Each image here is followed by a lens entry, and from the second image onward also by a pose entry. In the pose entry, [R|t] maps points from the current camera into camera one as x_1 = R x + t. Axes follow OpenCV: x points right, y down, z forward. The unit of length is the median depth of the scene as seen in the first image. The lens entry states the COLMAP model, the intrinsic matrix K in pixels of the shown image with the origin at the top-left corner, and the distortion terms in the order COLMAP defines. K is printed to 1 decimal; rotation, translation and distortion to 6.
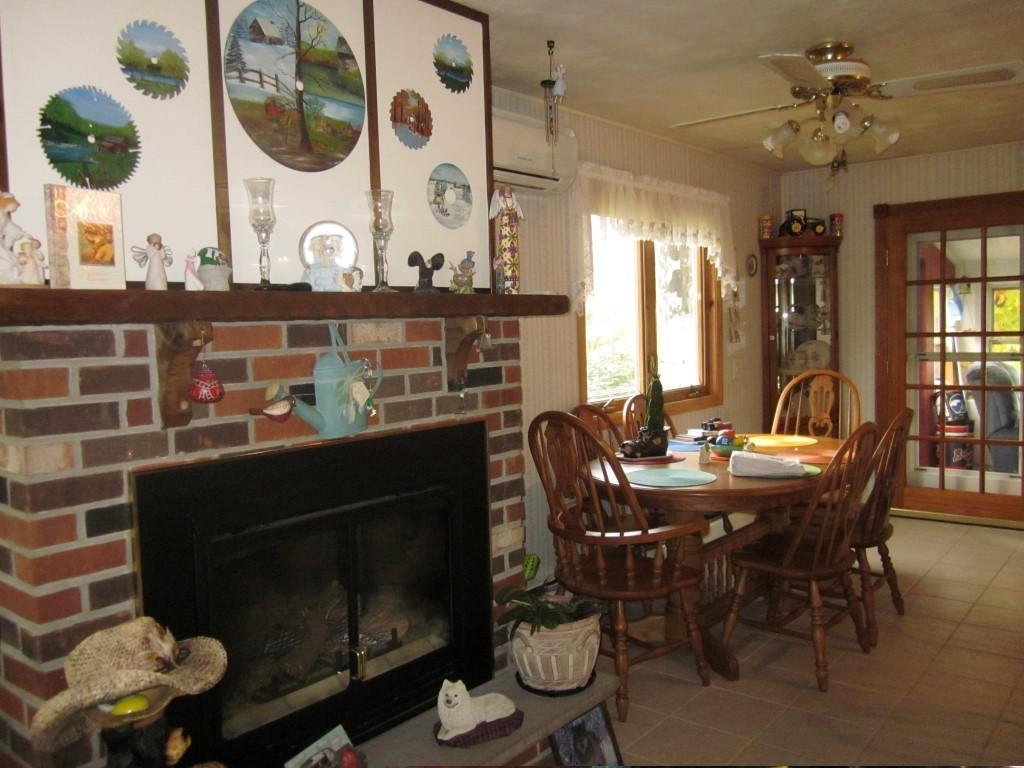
lens RADIAL K [[855.9, 0, 512.9], [0, 855.9, 381.7], [0, 0, 1]] dist [-0.002908, 0.000970]
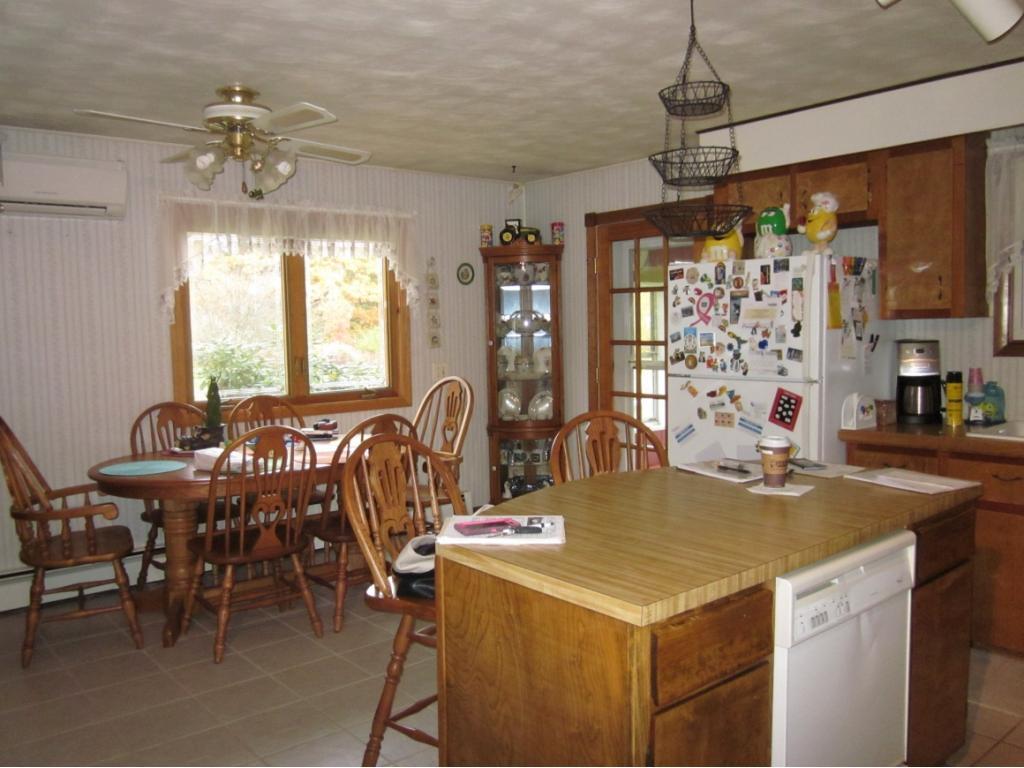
lens RADIAL K [[855.9, 0, 511.1], [0, 855.9, 385.1], [0, 0, 1]] dist [-0.002908, 0.000970]
pose [[0.978969, 0.024772, -0.202499, 0.548167], [-0.021587, 0.999606, 0.017927, -0.019938], [0.202863, -0.013178, 0.979118, -0.014406]]
